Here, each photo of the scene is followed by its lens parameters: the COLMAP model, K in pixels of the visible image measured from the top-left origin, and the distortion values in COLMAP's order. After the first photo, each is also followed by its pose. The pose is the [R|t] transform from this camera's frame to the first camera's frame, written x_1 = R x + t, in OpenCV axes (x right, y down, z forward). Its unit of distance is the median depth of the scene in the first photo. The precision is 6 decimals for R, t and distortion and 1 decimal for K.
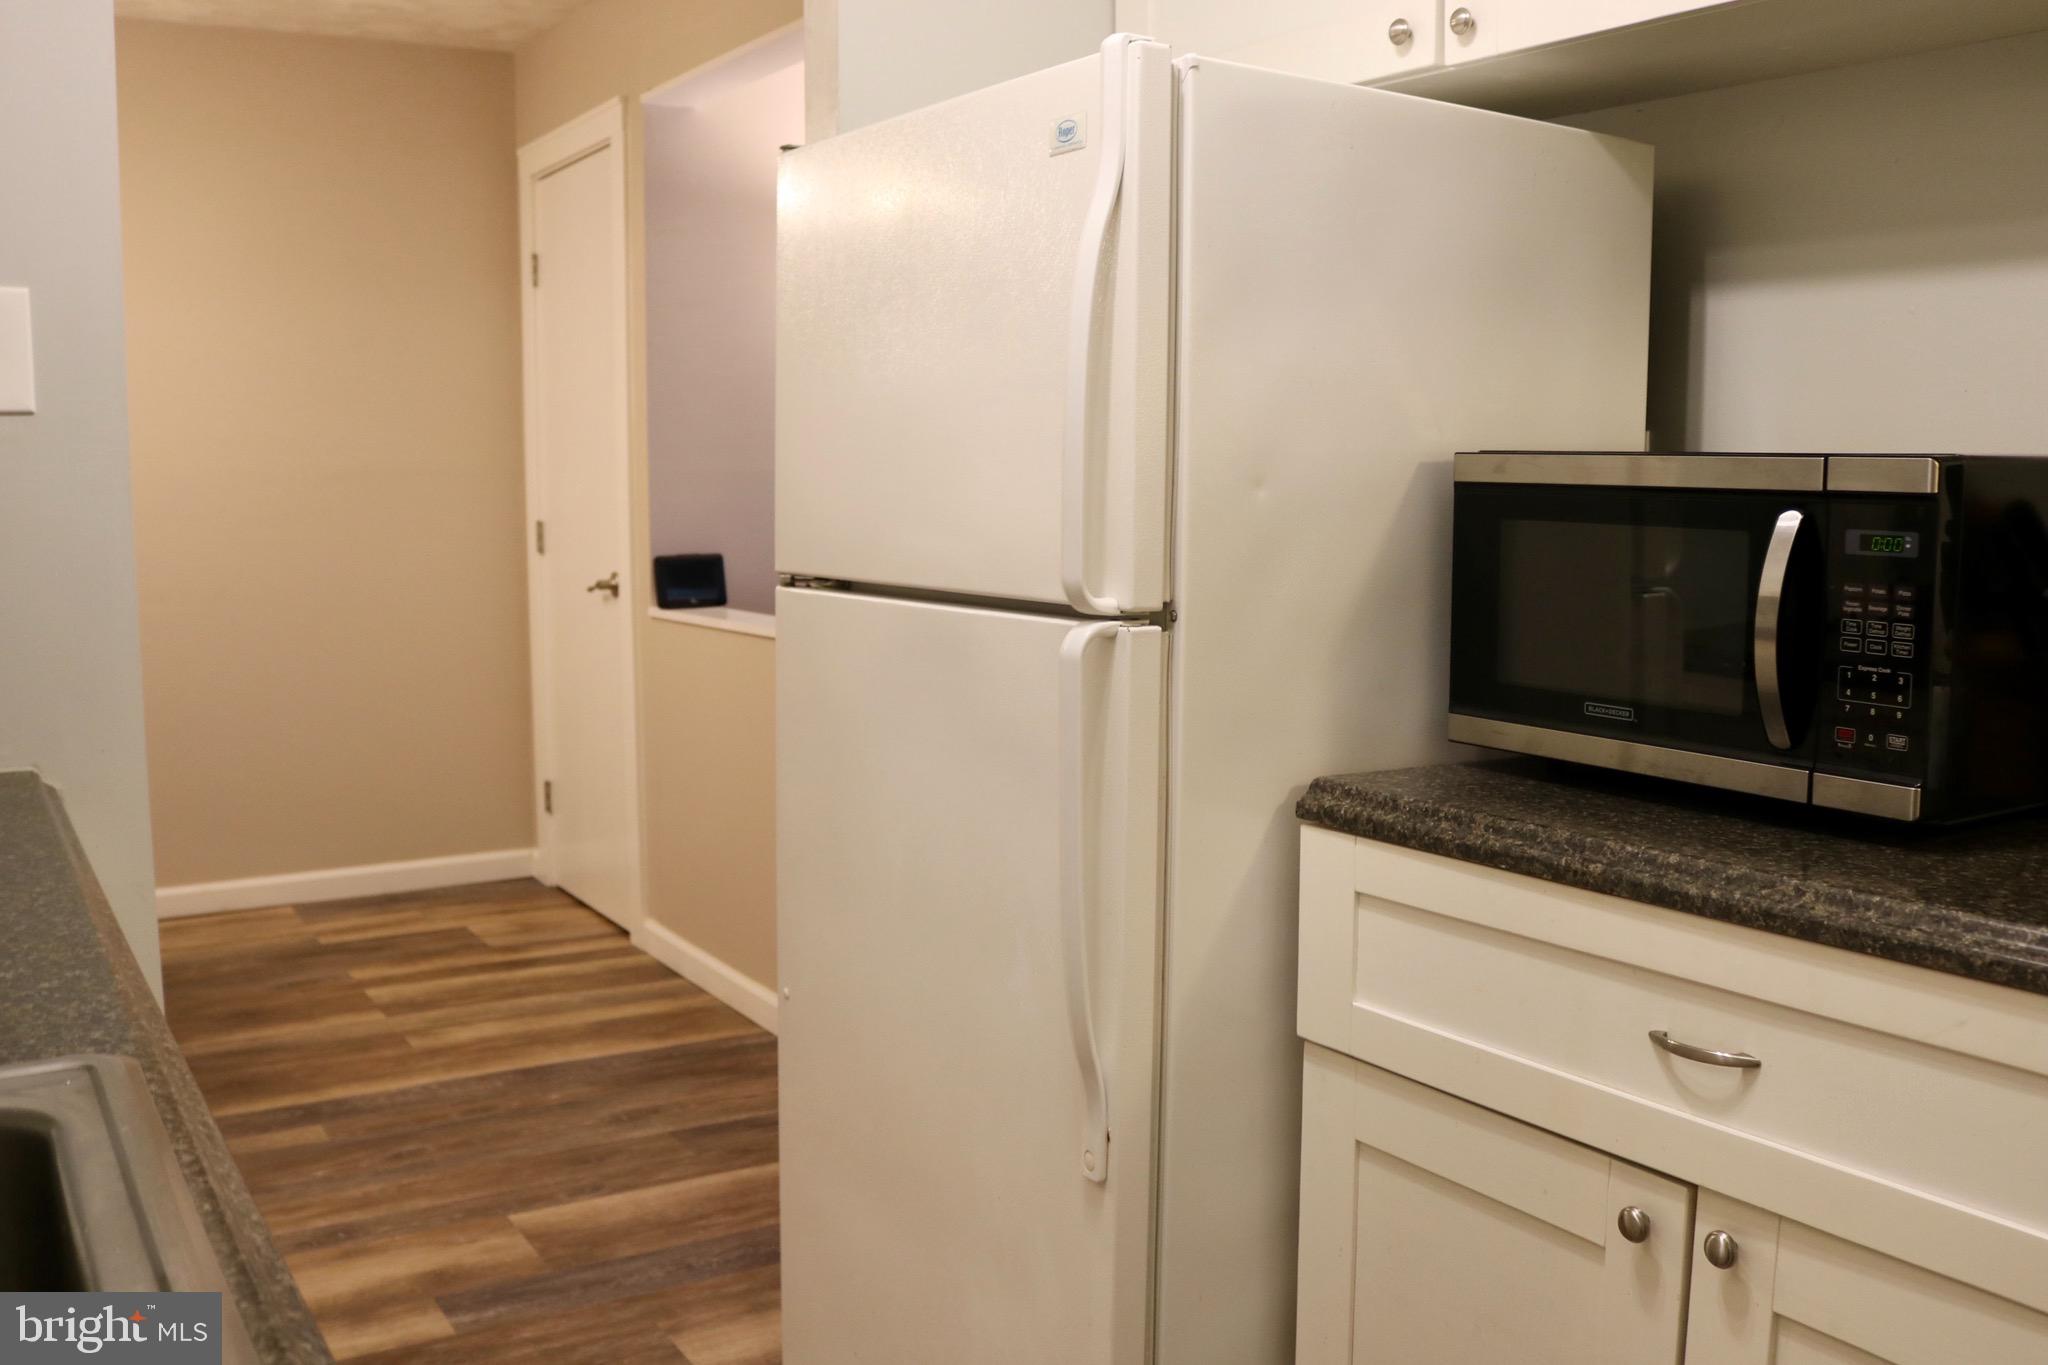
lens RADIAL K [[1846.6, 0, 1024.0], [0, 1846.6, 682.5], [0, 0, 1]] dist [-0.085167, 0.001633]
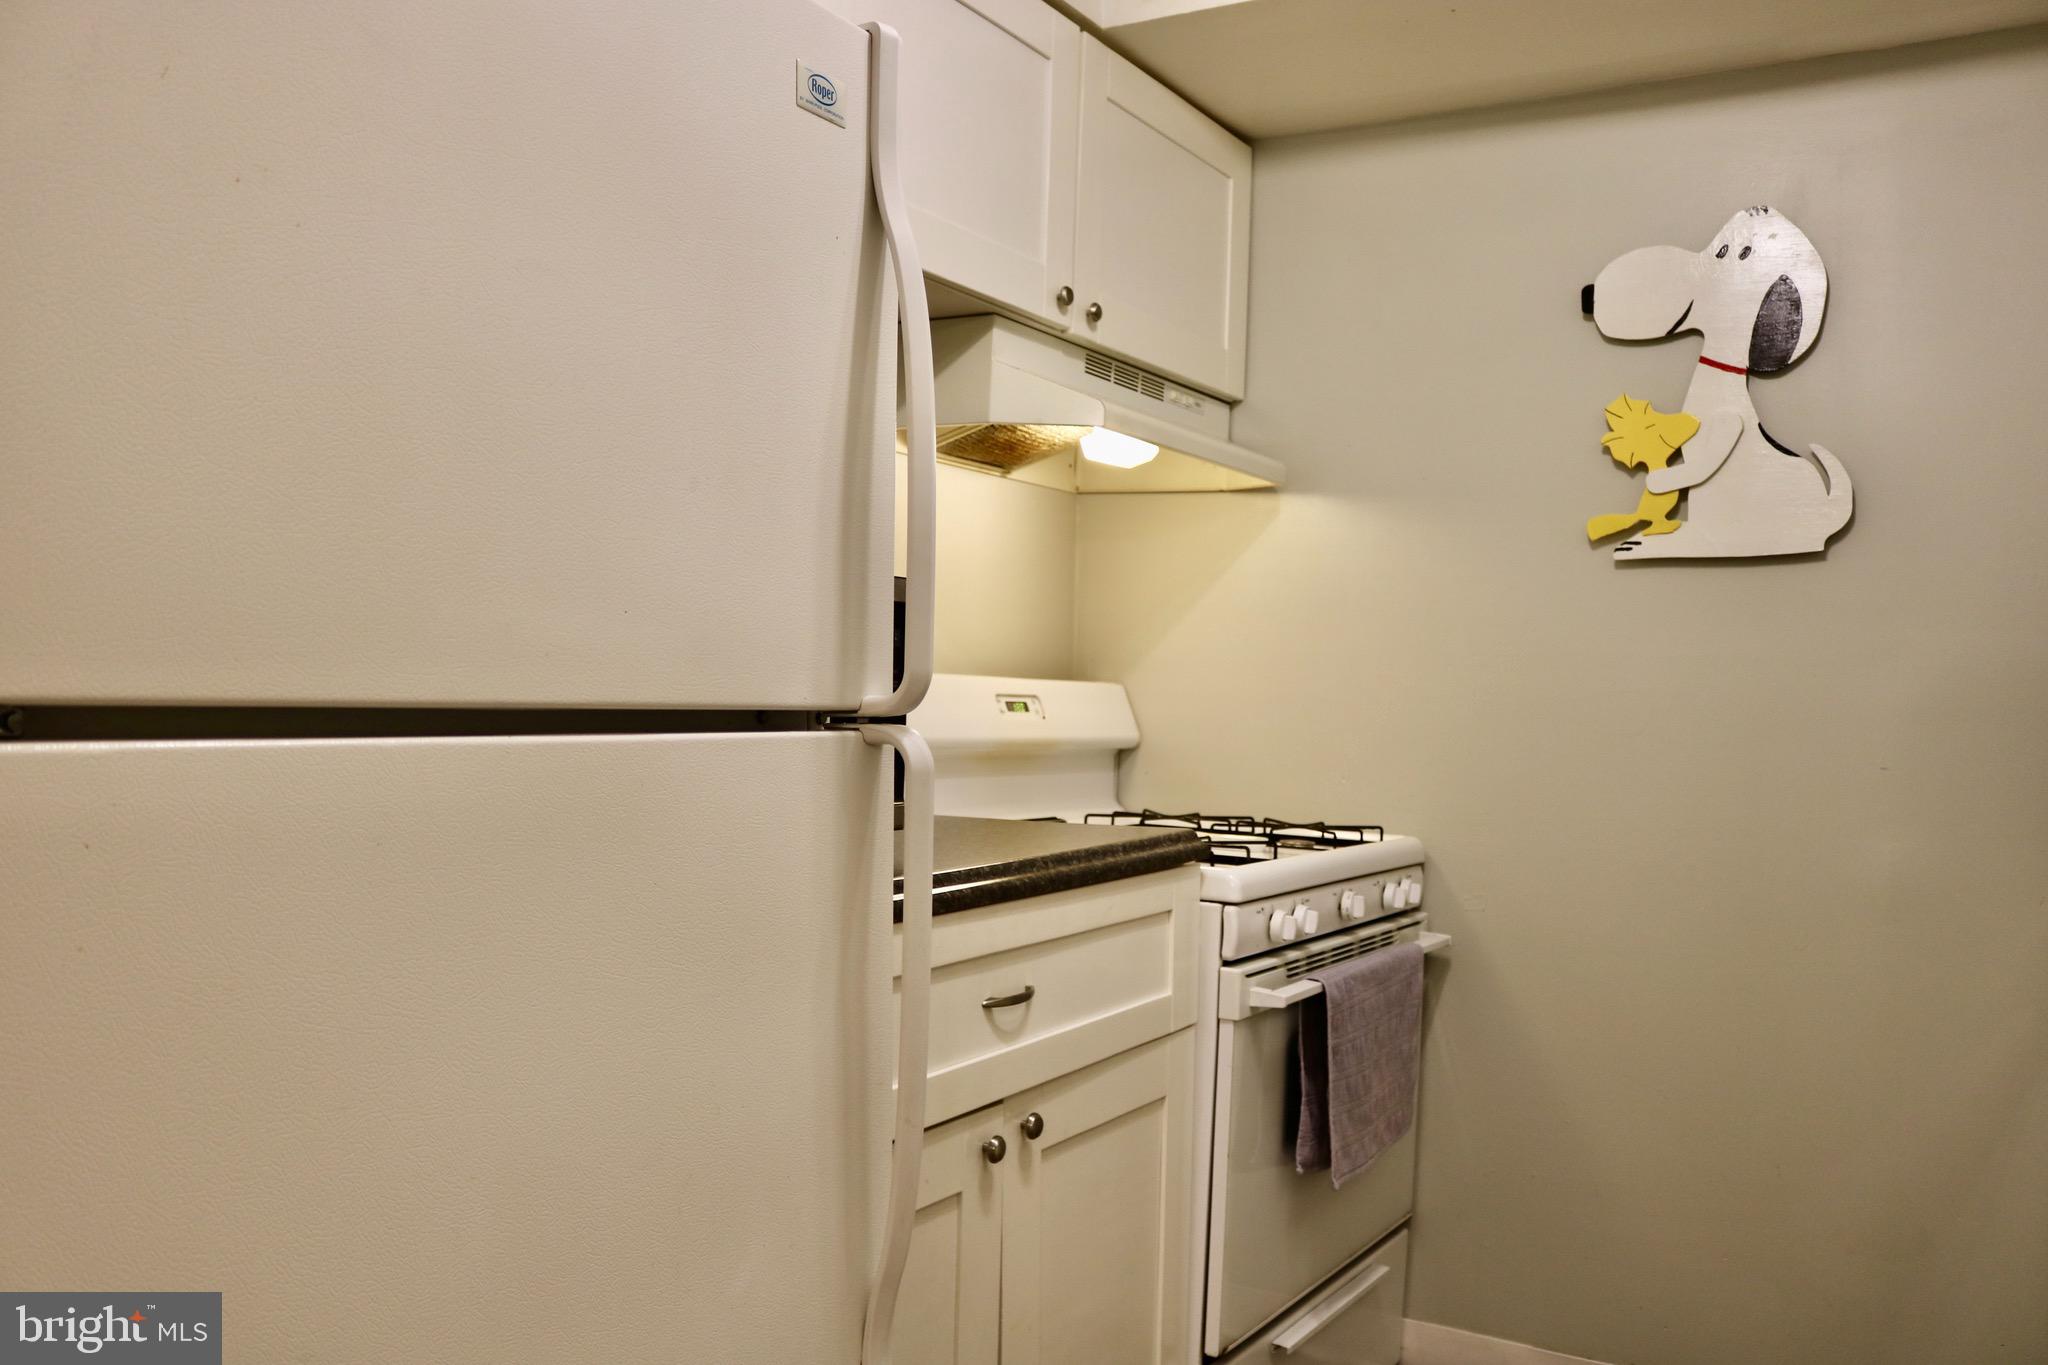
lens RADIAL K [[1749.4, 0, 1033.6], [0, 1749.4, 701.5], [0, 0, 1]] dist [-0.162664, 0.141258]
pose [[-0.471560, -0.027227, 0.881414, -0.790165], [0.063259, 0.995904, 0.064607, -0.106433], [-0.879562, 0.086224, -0.467906, 1.562073]]
